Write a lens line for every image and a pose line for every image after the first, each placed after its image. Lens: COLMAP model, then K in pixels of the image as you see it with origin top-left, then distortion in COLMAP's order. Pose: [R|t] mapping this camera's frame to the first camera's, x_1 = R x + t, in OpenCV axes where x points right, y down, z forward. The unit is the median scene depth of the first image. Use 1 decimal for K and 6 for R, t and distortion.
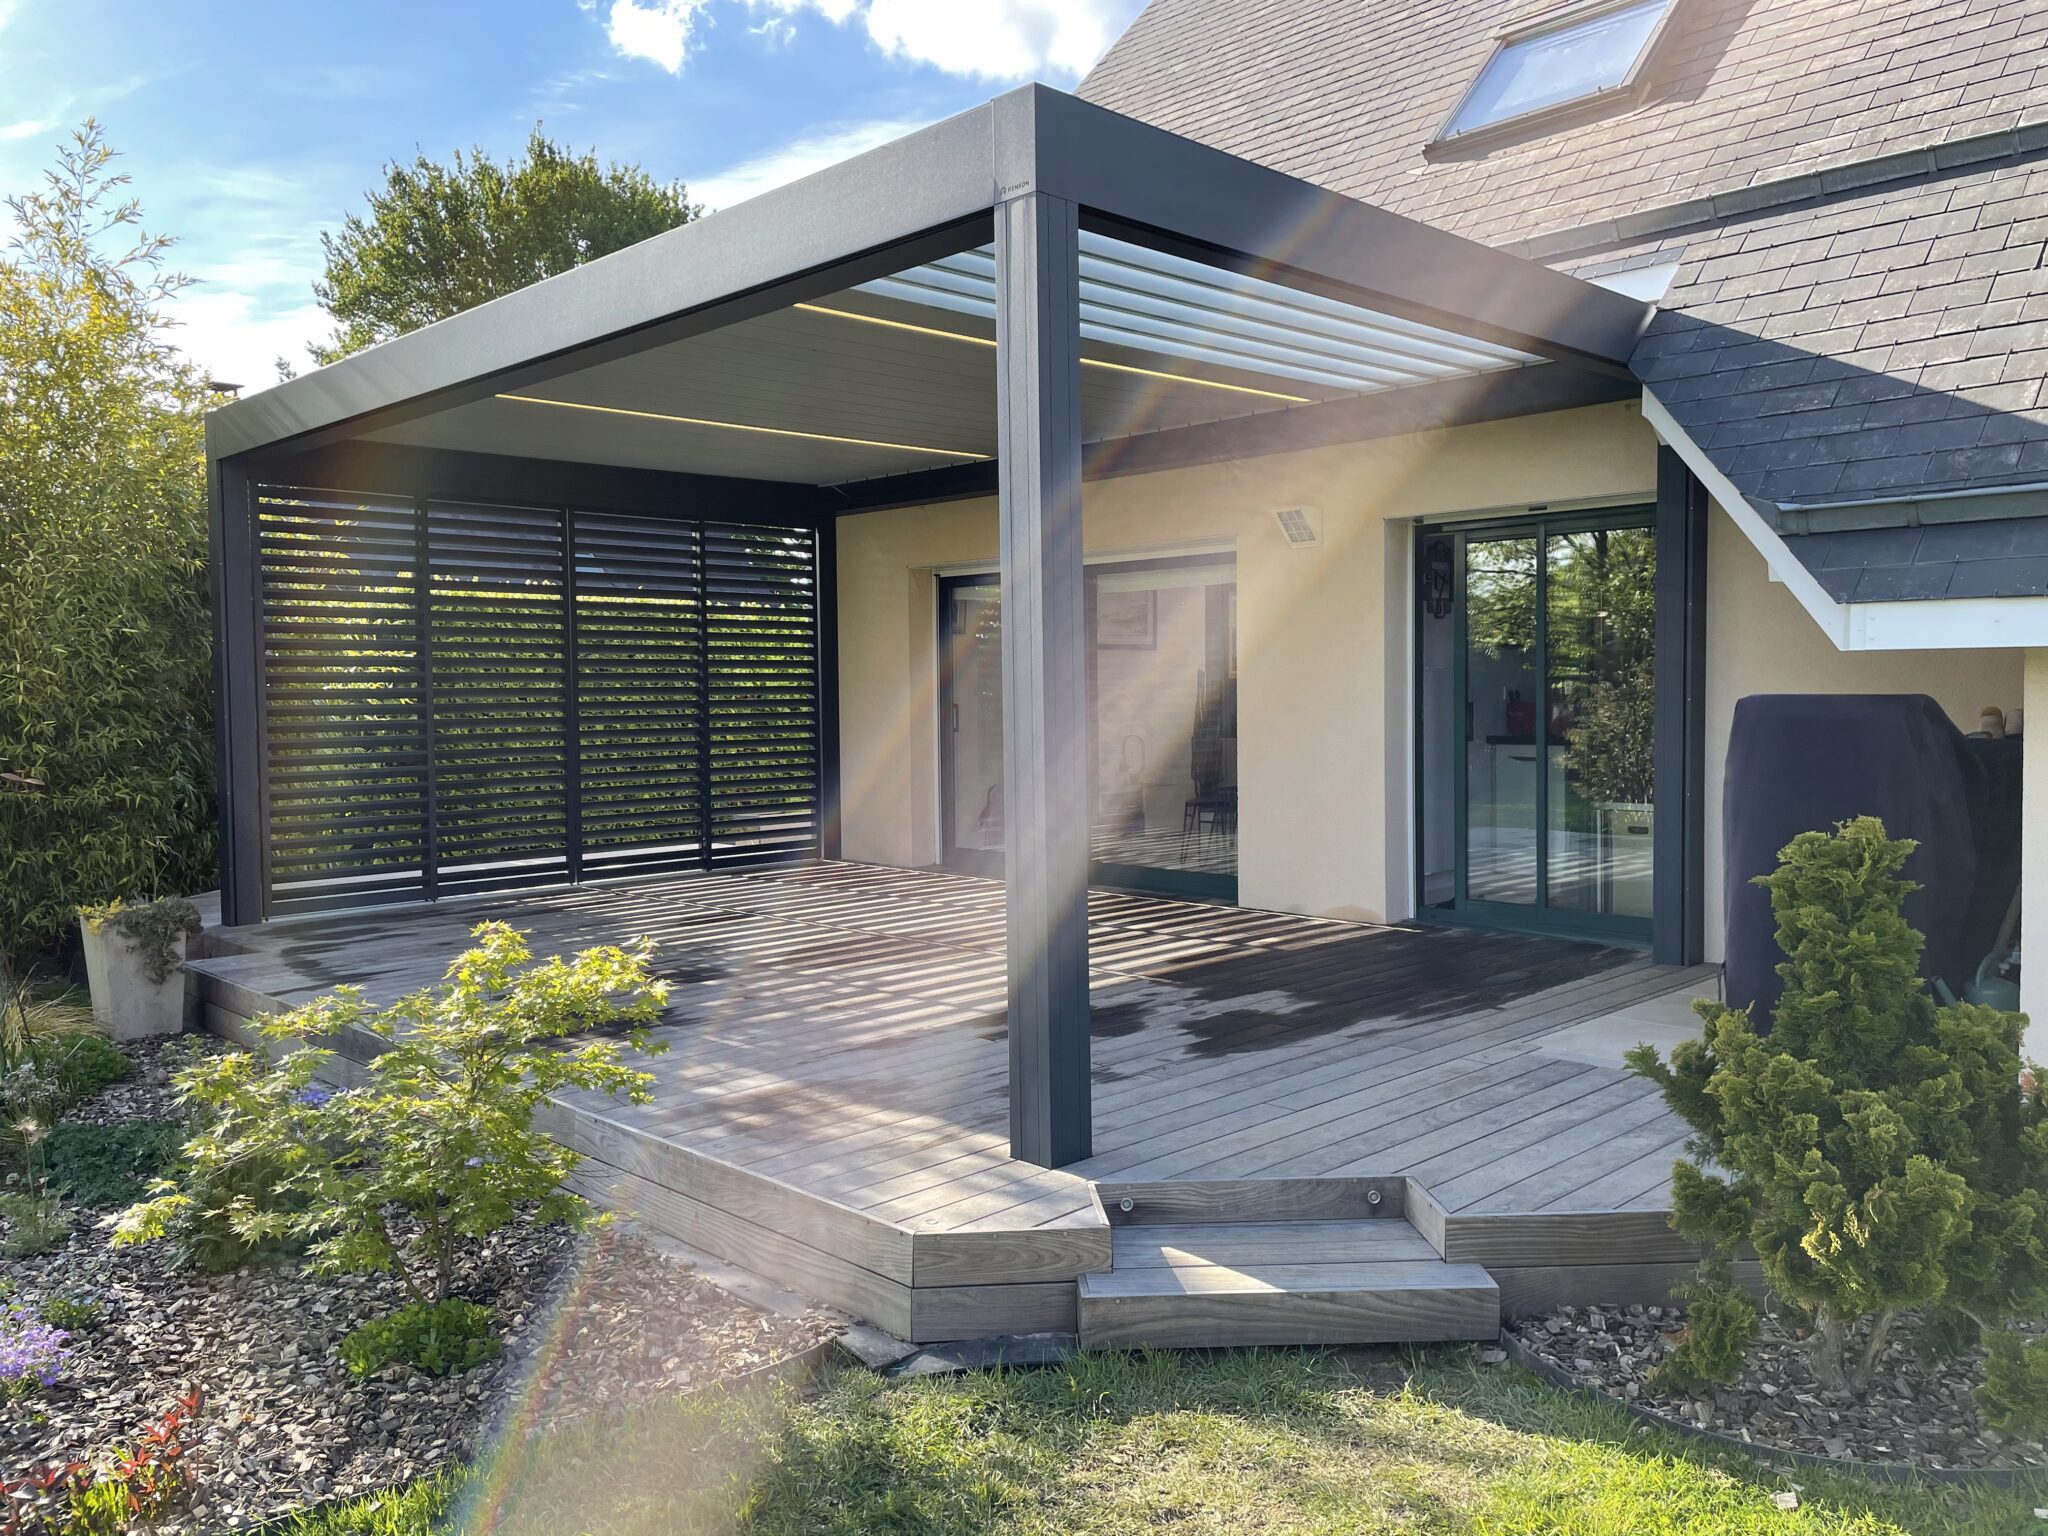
lens RADIAL K [[1553.6, 0, 1028.9], [0, 1553.6, 735.6], [0, 0, 1]] dist [0.096147, -0.120412]
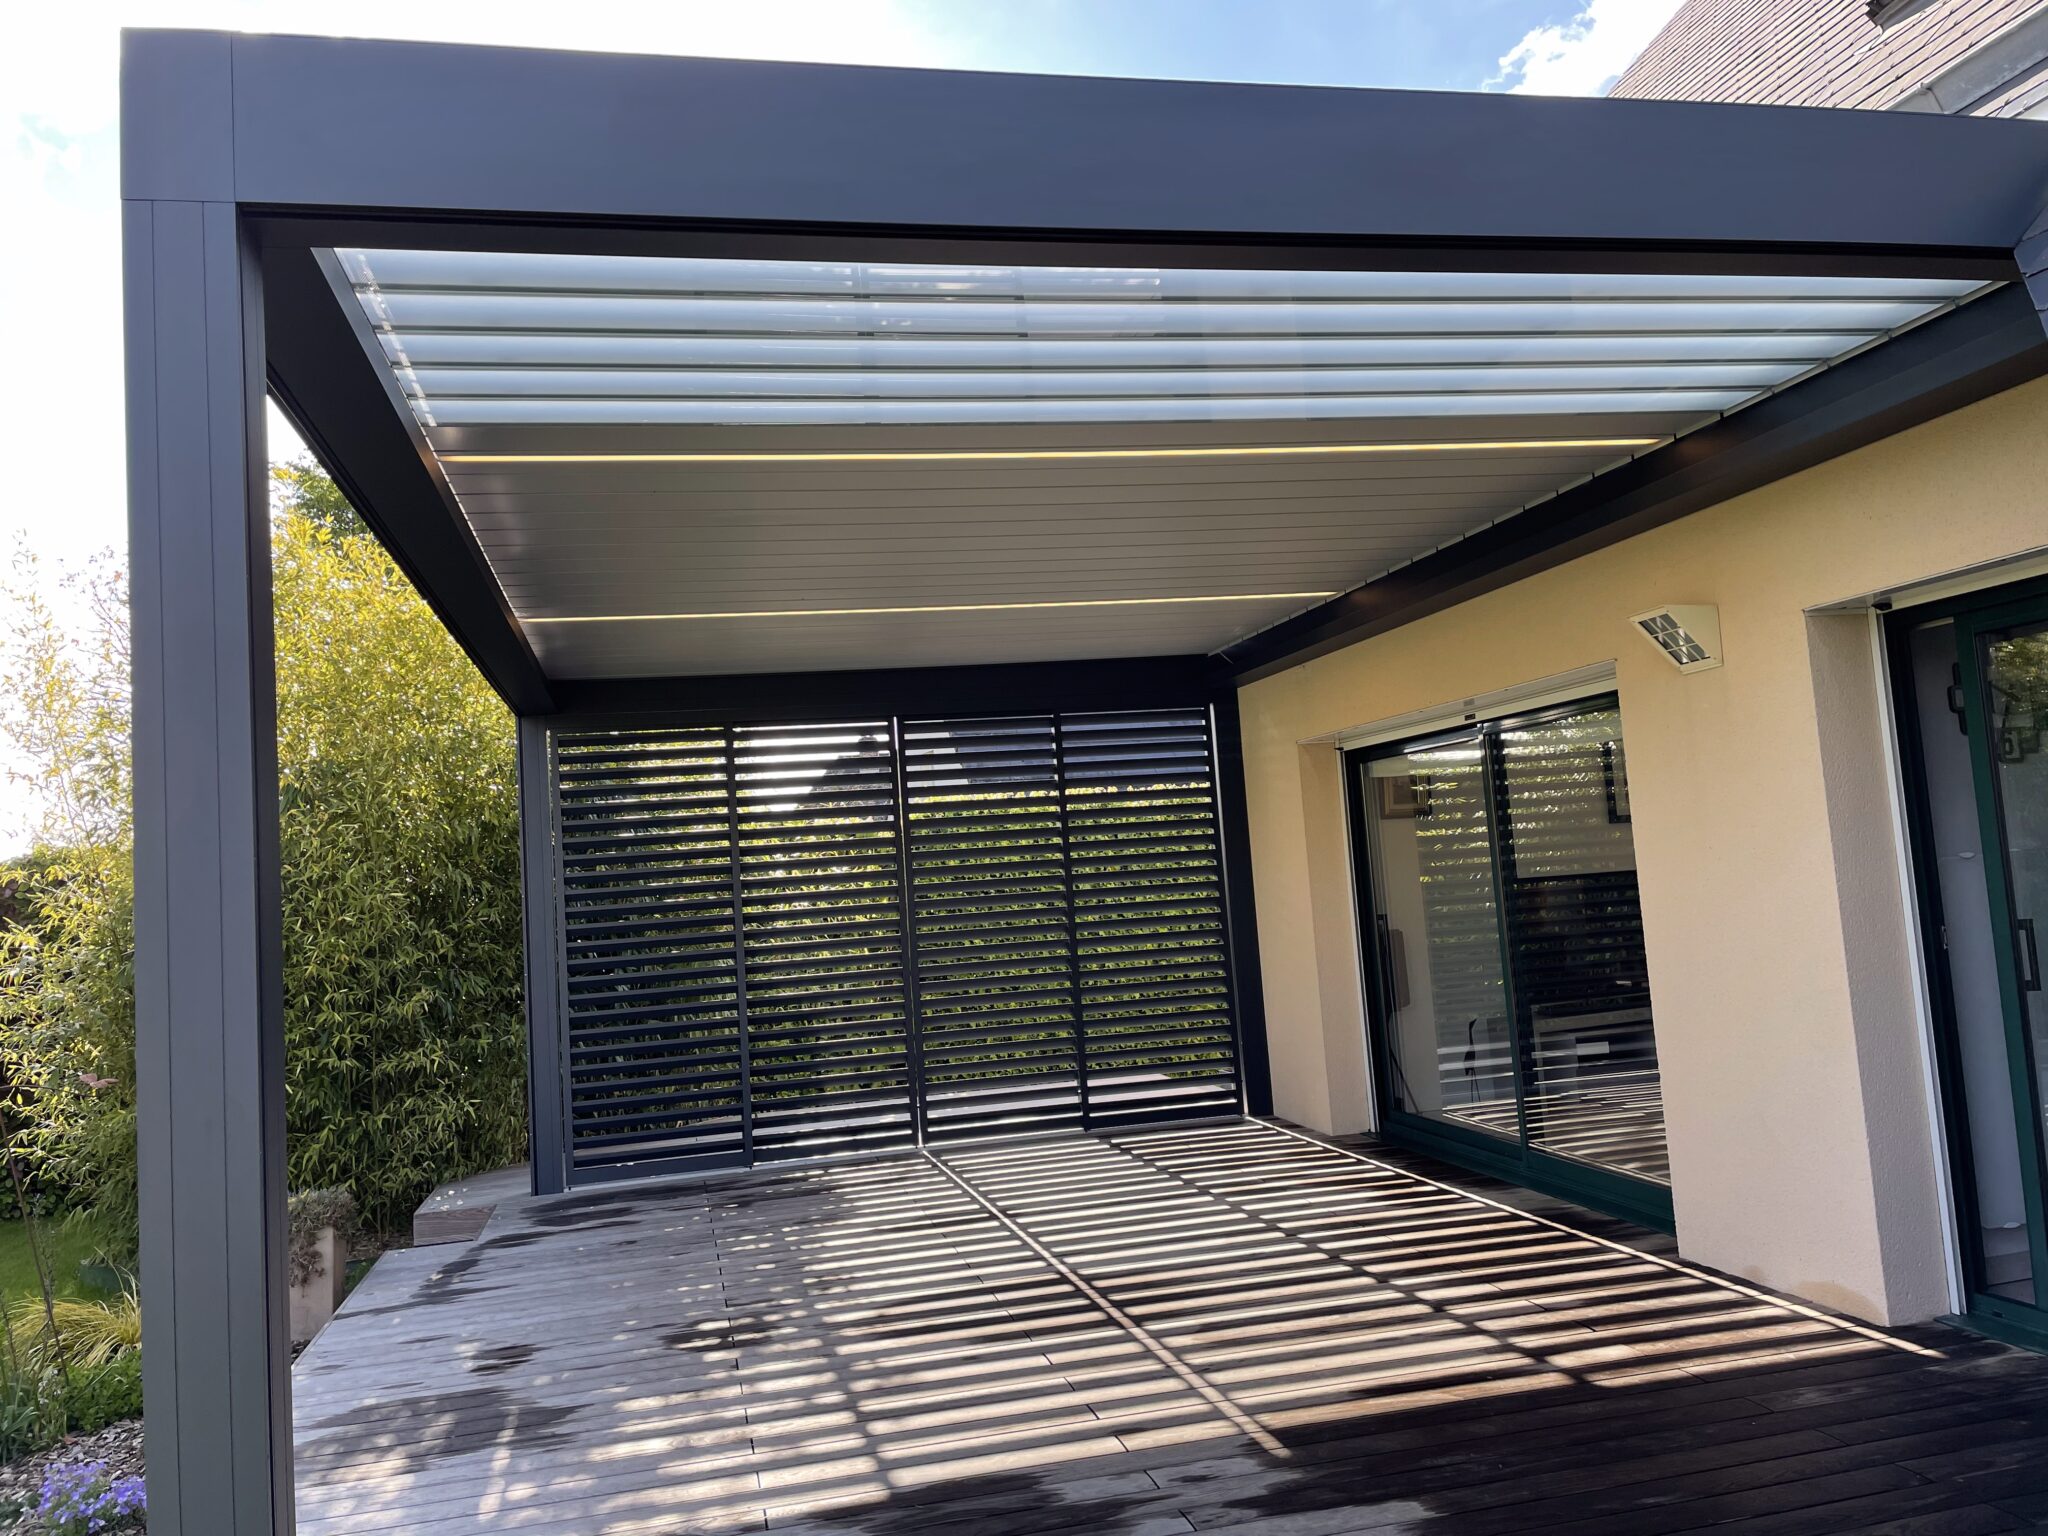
lens RADIAL K [[1563.3, 0, 1011.5], [0, 1563.3, 780.6], [0, 0, 1]] dist [0.166465, -0.230110]
pose [[0.848162, -0.081921, -0.523364, 0.277361], [0.043613, 0.995415, -0.085130, -0.037354], [0.527939, 0.049378, 0.847846, 0.338556]]
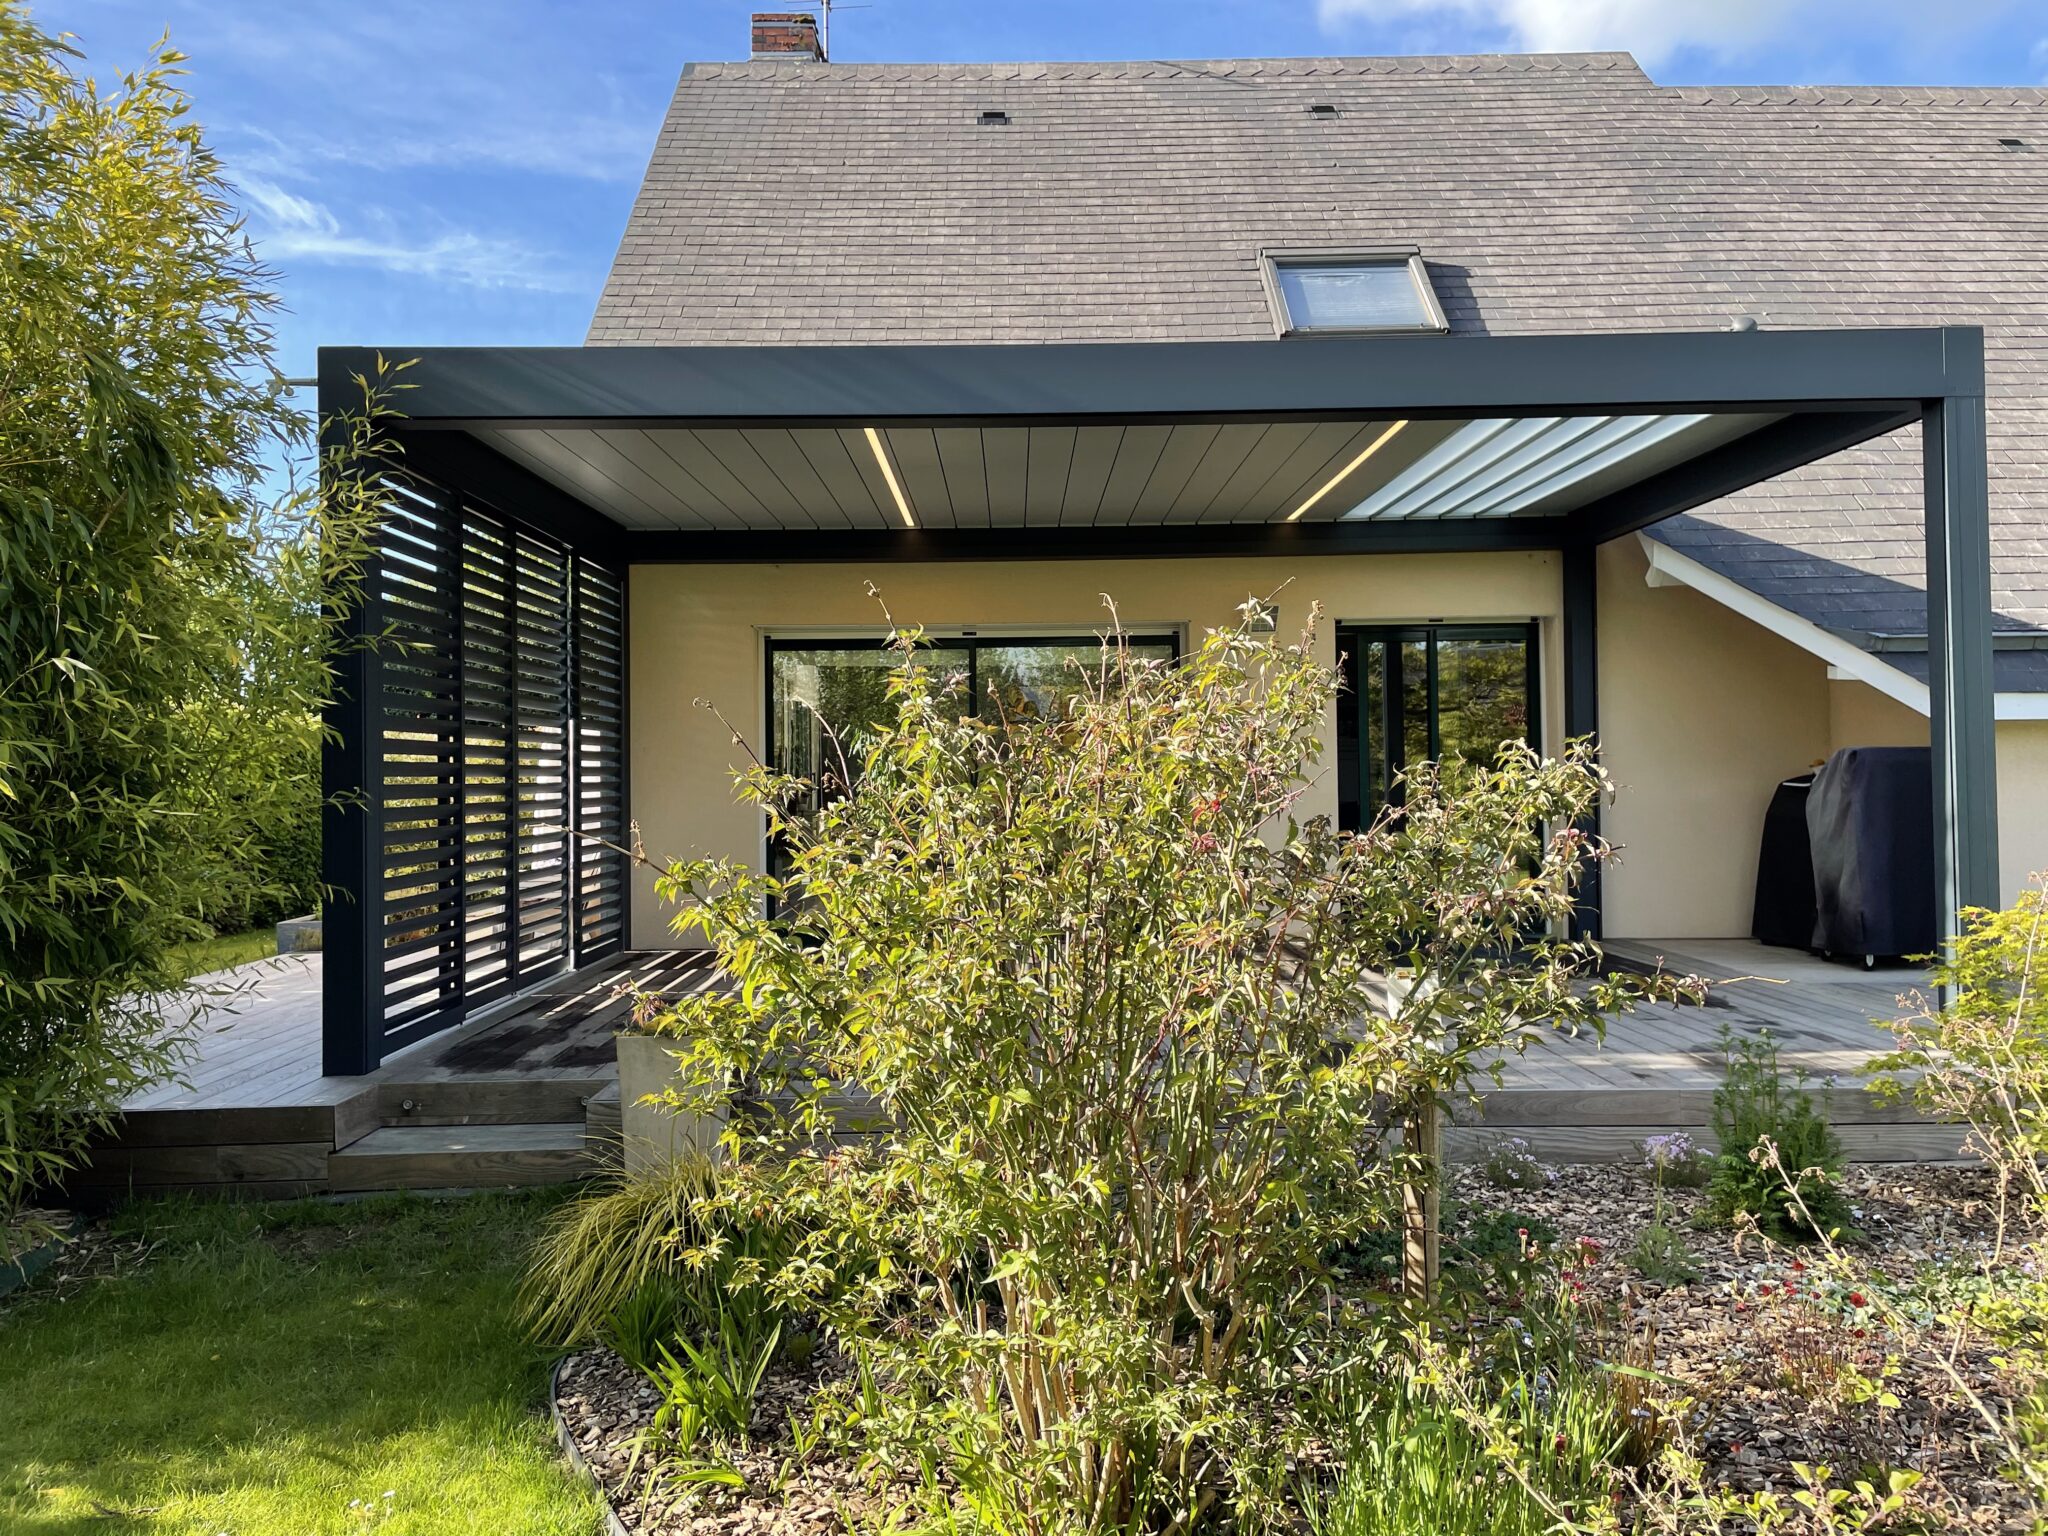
lens RADIAL K [[1564.6, 0, 1016.4], [0, 1564.6, 723.3], [0, 0, 1]] dist [0.085922, -0.099897]
pose [[0.690920, 0.026585, 0.722442, -0.854135], [0.028129, 0.997578, -0.063612, 0.019080], [-0.722384, 0.064272, 0.688499, 0.313817]]
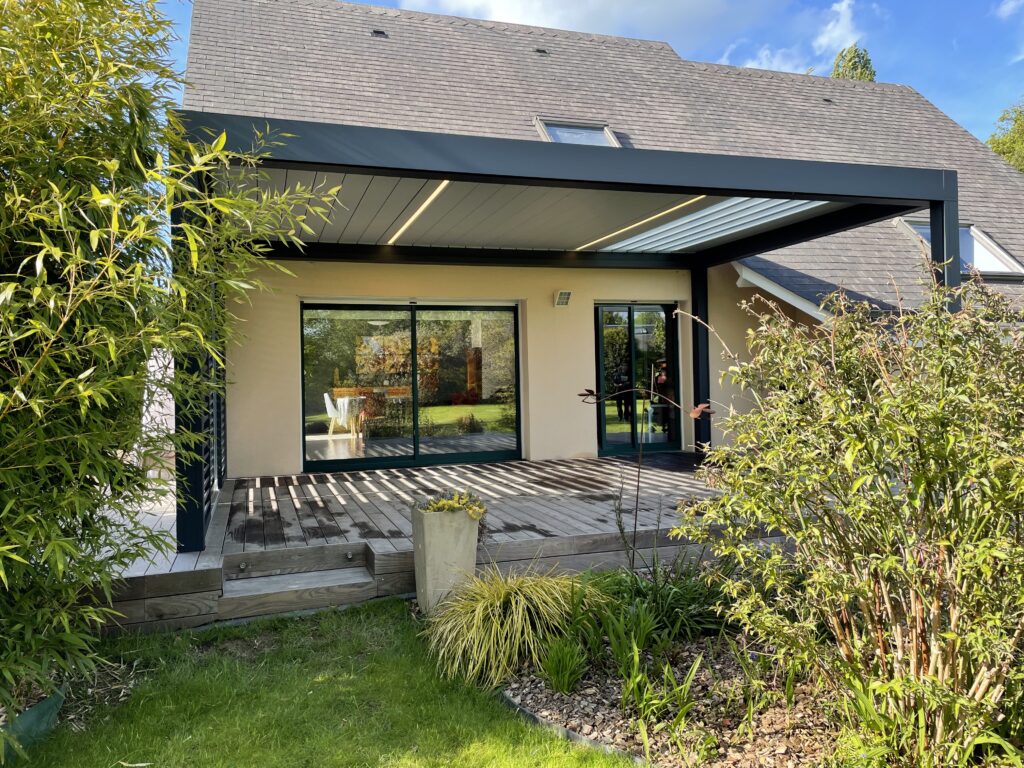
lens RADIAL K [[776.8, 0, 514.5], [0, 776.8, 367.8], [0, 0, 1]] dist [0.096147, -0.120412]
pose [[0.434938, 0.021385, 0.900207, -0.966680], [0.050397, 0.997573, -0.048047, 0.028184], [-0.899049, 0.066265, 0.432804, 0.563137]]
